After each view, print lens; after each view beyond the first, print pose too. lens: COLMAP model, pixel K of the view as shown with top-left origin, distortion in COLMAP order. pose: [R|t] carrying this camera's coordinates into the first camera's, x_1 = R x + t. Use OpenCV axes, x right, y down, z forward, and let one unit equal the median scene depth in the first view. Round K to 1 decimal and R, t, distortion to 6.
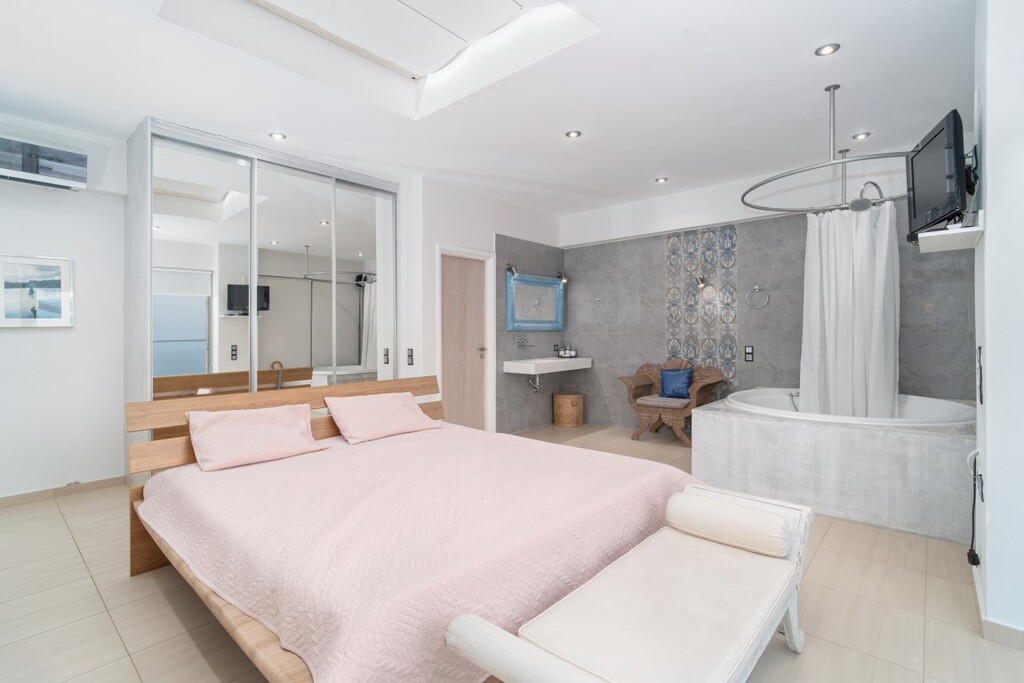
lens RADIAL K [[481.2, 0, 504.8], [0, 481.2, 324.8], [0, 0, 1]] dist [-0.011583, 0.000121]
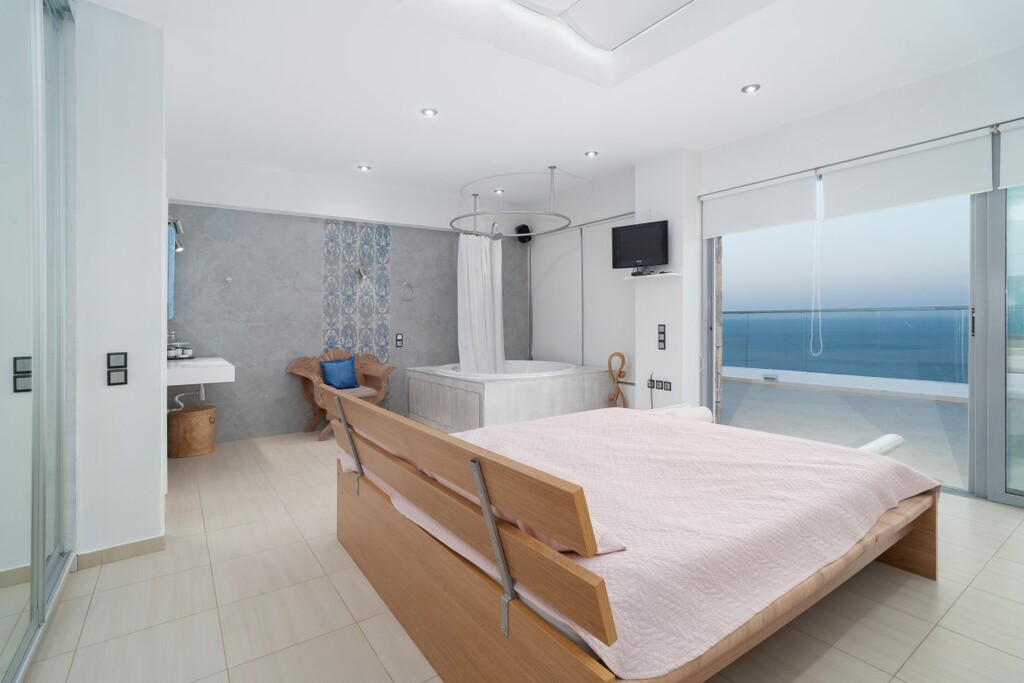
lens RADIAL K [[481.2, 0, 504.8], [0, 481.2, 324.8], [0, 0, 1]] dist [-0.011583, 0.000121]
pose [[0.233616, -0.002087, 0.972327, -0.524544], [-0.003048, 0.999991, 0.002878, 0.017443], [-0.972324, -0.003636, 0.233608, 0.450656]]
